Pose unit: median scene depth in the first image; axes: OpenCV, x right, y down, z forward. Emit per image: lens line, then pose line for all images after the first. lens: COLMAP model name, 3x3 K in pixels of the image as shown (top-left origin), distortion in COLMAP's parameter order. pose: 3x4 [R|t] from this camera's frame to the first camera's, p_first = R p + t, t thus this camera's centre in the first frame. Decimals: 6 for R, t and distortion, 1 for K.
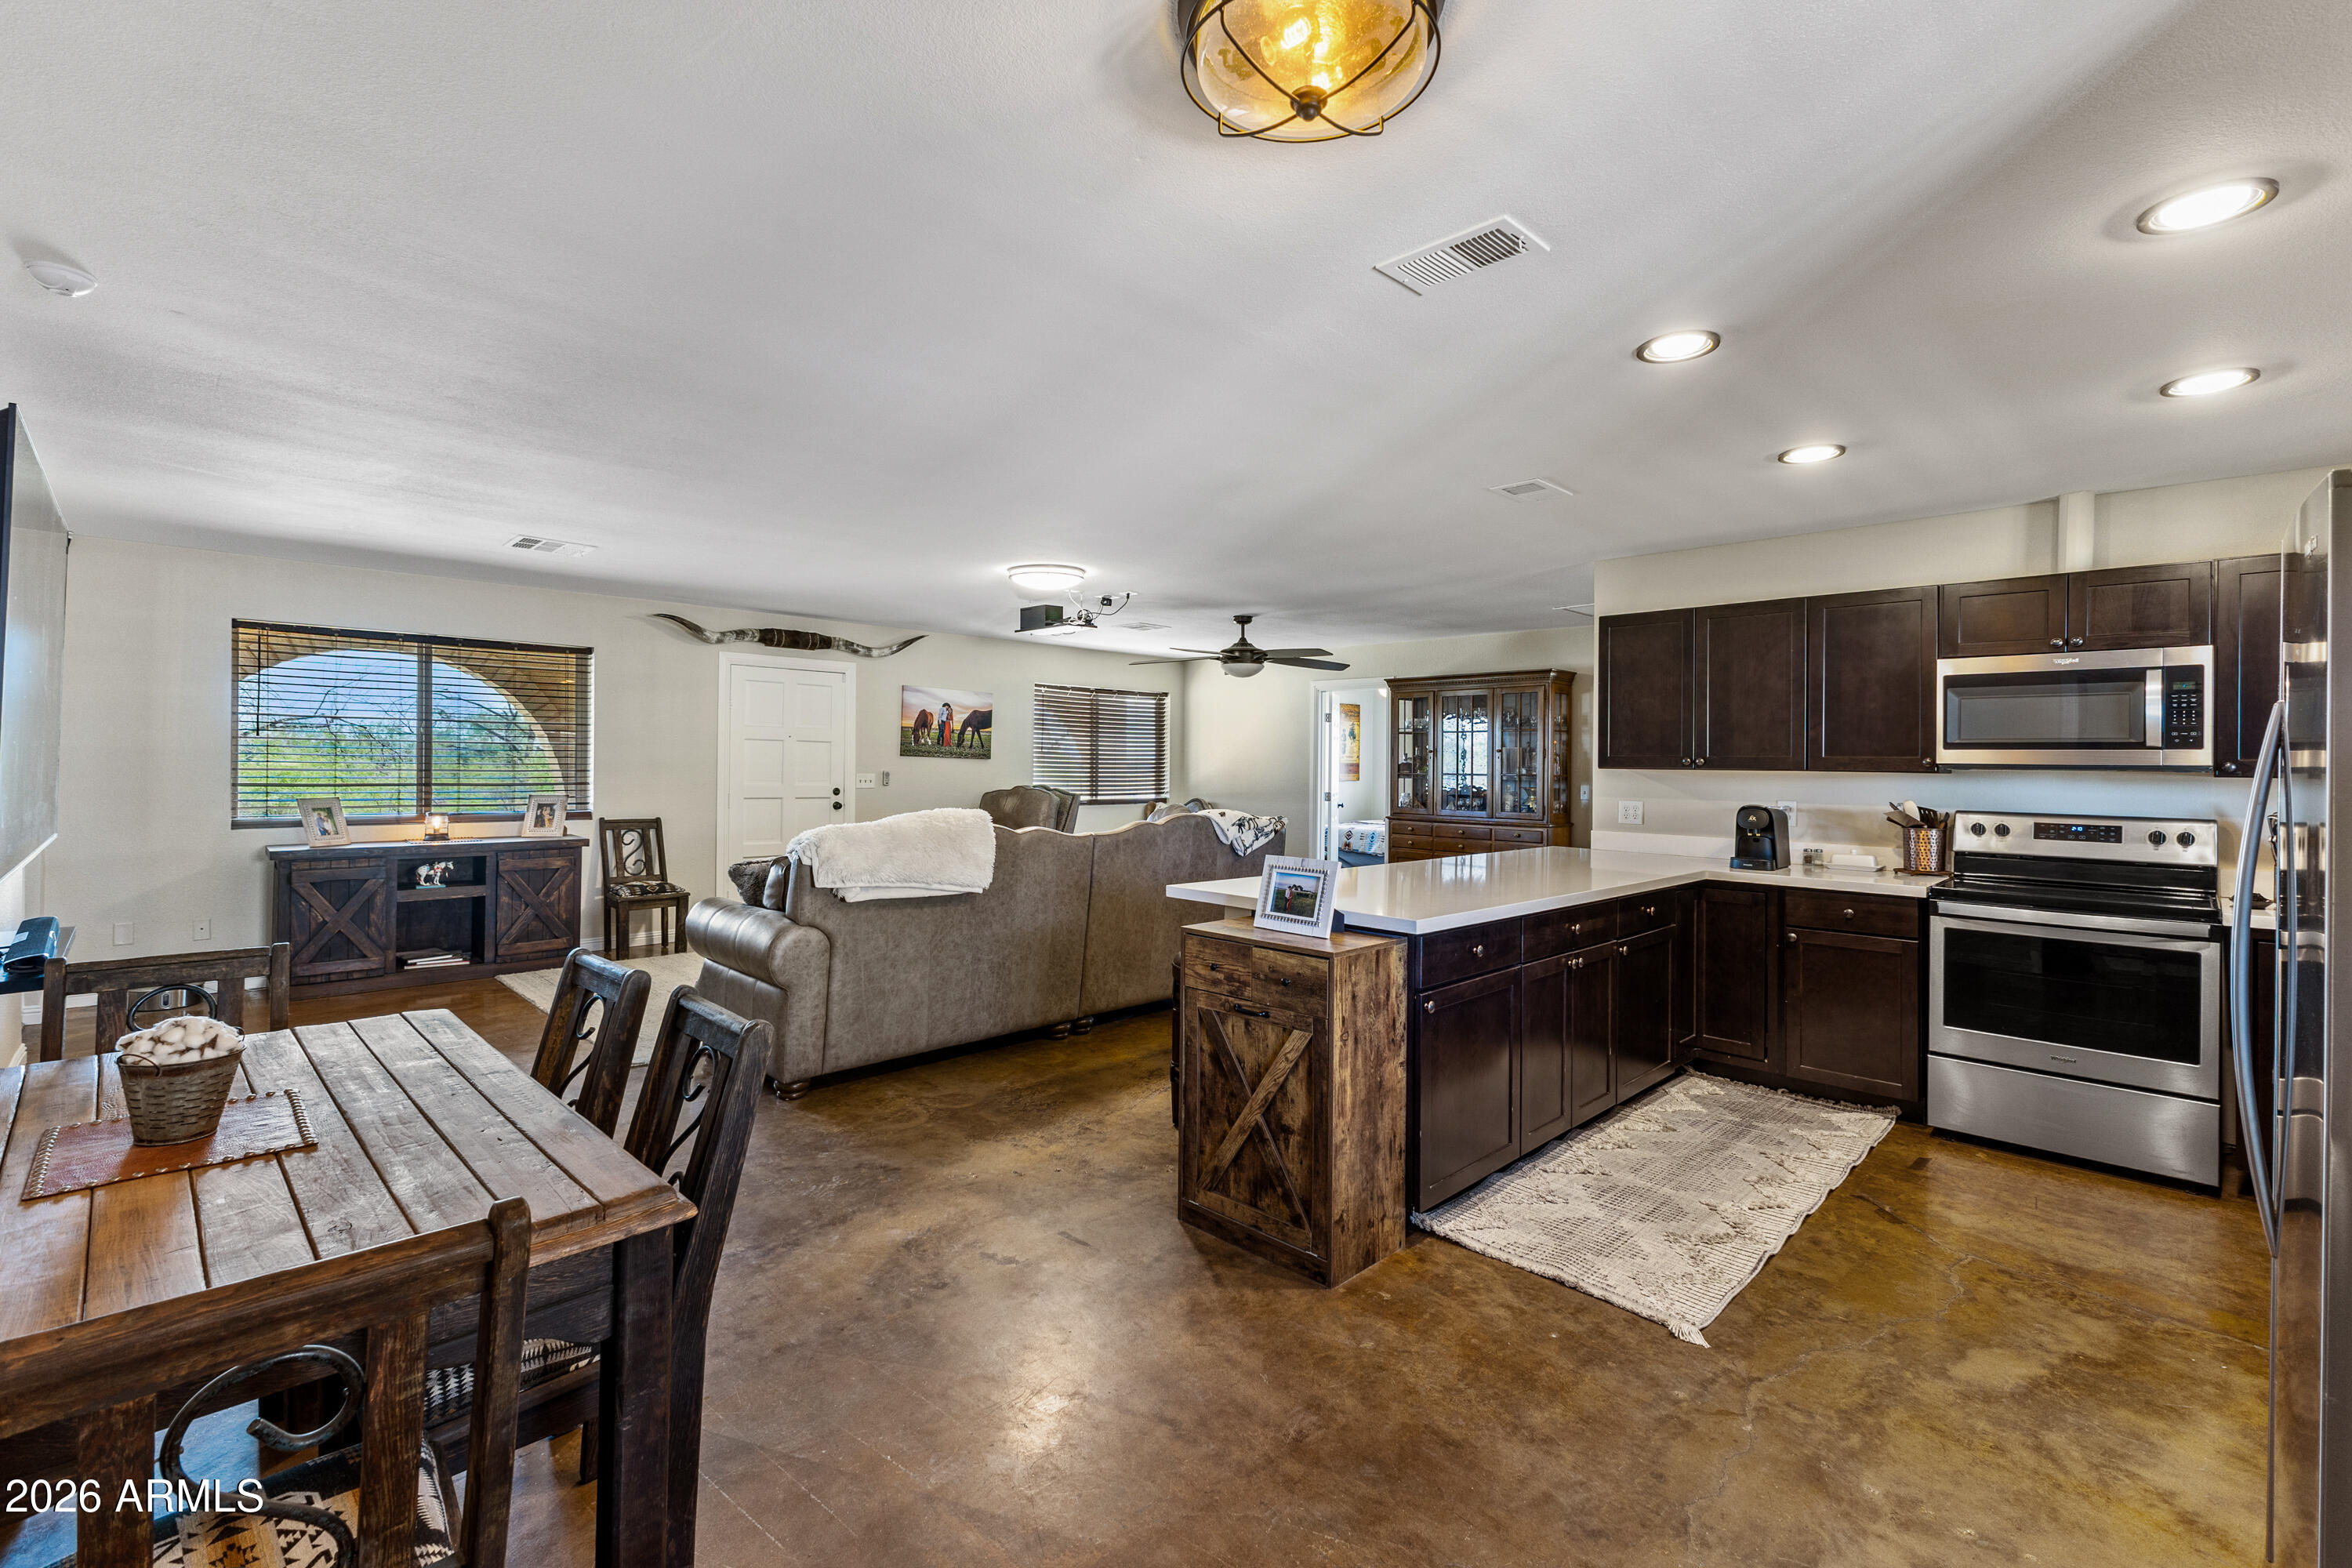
lens RADIAL K [[1019.9, 0, 1170.0], [0, 1019.9, 753.7], [0, 0, 1]] dist [0.008576, -0.000098]
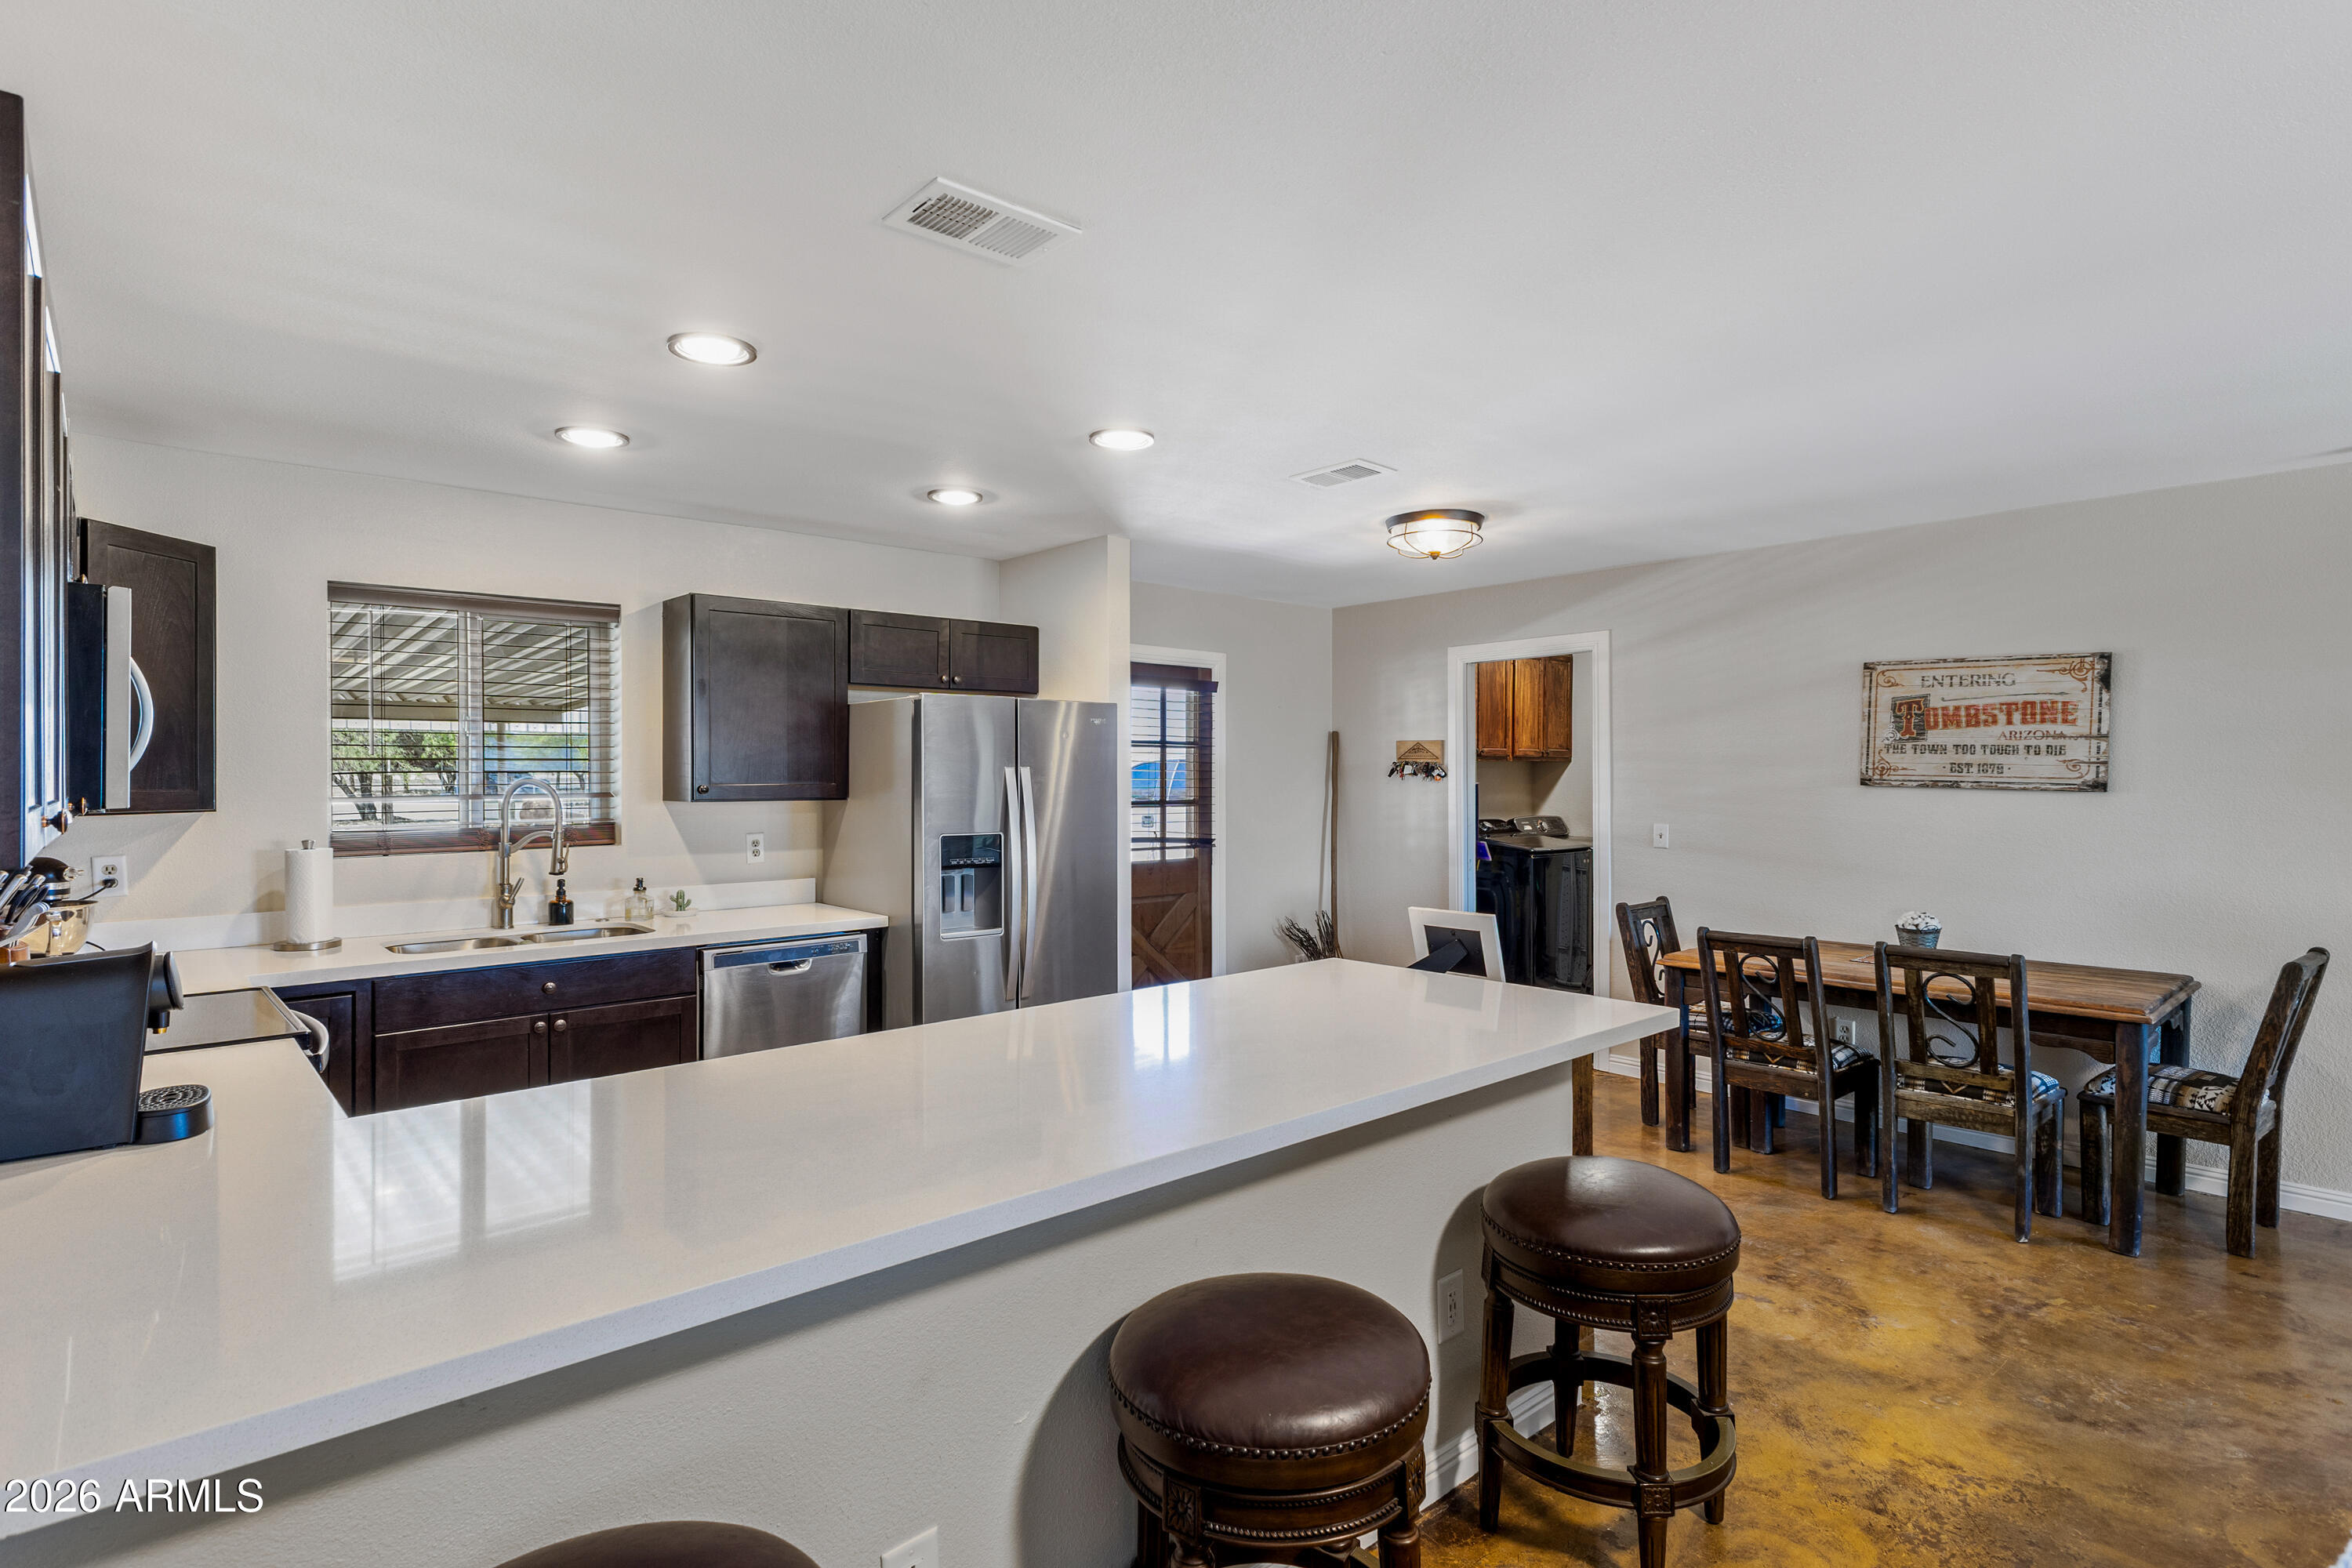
lens RADIAL K [[1188.6, 0, 1176.0], [0, 1188.6, 784.0], [0, 0, 1]] dist [-0.004756, -0.000849]
pose [[-0.998575, -0.008979, 0.052610, 0.167403], [-0.008879, 0.999958, 0.002148, -0.005470], [-0.052627, 0.001678, -0.998613, 1.080603]]
